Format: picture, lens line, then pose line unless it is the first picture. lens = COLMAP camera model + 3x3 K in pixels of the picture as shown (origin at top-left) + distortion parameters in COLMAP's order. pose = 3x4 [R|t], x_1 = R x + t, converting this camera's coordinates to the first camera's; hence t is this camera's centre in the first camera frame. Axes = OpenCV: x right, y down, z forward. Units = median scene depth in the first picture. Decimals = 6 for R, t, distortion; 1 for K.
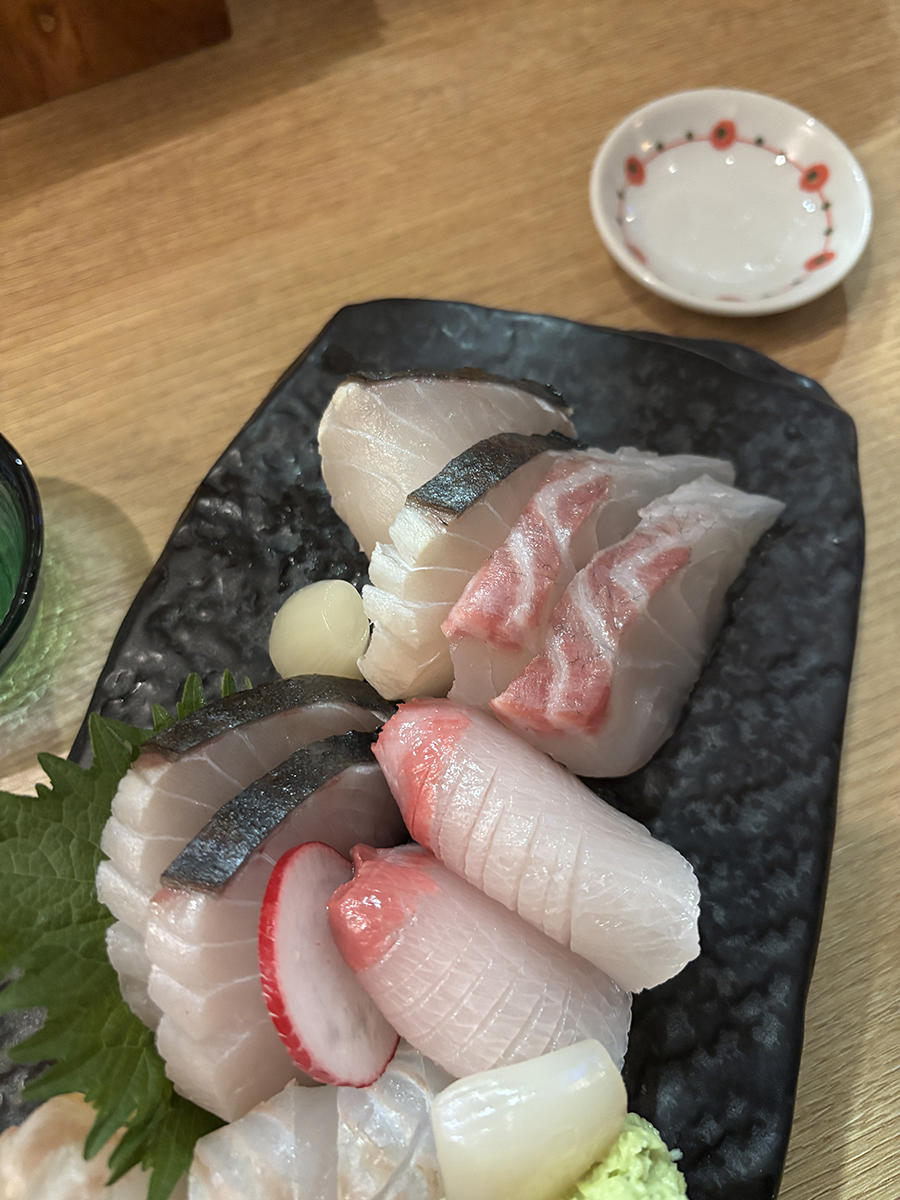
lens RADIAL K [[923.6, 0, 419.8], [0, 923.6, 587.1], [0, 0, 1]] dist [0.022496, -0.037495]
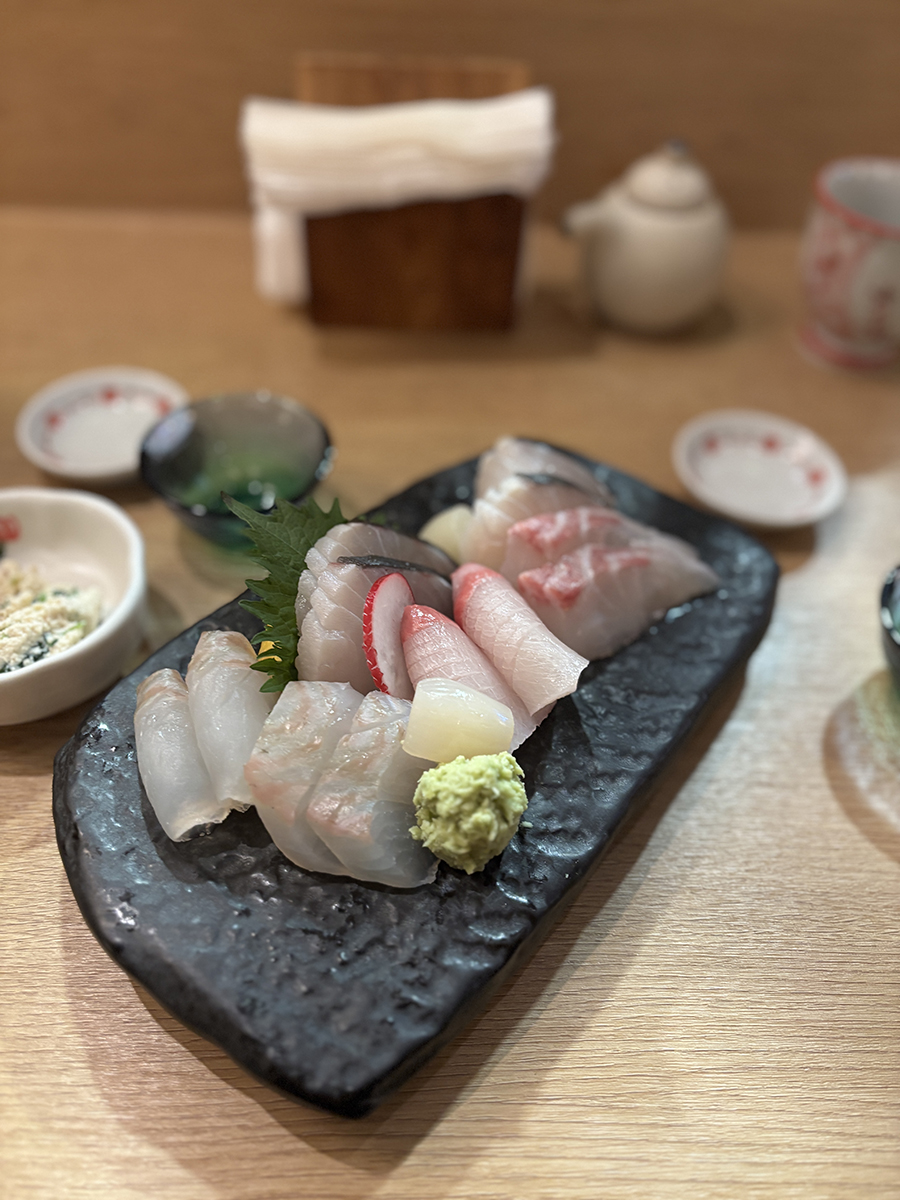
lens RADIAL K [[923.6, 0, 452.7], [0, 923.6, 592.4], [0, 0, 1]] dist [0.022496, -0.037495]
pose [[0.927707, 0.318530, -0.194673, 0.327938], [-0.370255, 0.851665, -0.370916, 0.899687], [0.047649, 0.416180, 0.908033, -0.705618]]
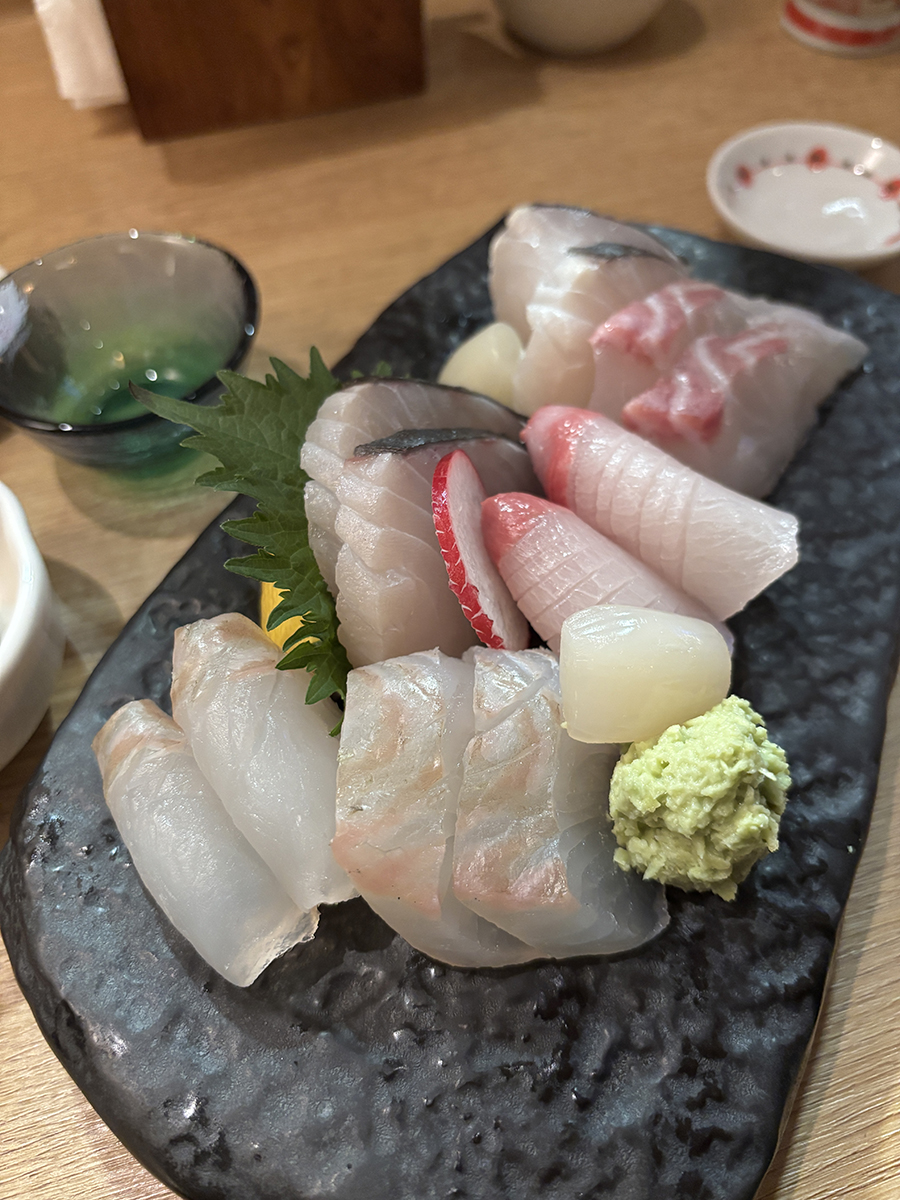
lens RADIAL K [[923.6, 0, 445.4], [0, 923.6, 607.0], [0, 0, 1]] dist [0.022496, -0.037495]
pose [[0.993555, 0.098533, -0.056033, -0.060377], [-0.109072, 0.965602, -0.236042, 0.683221], [0.030848, 0.240632, 0.970126, -0.119815]]
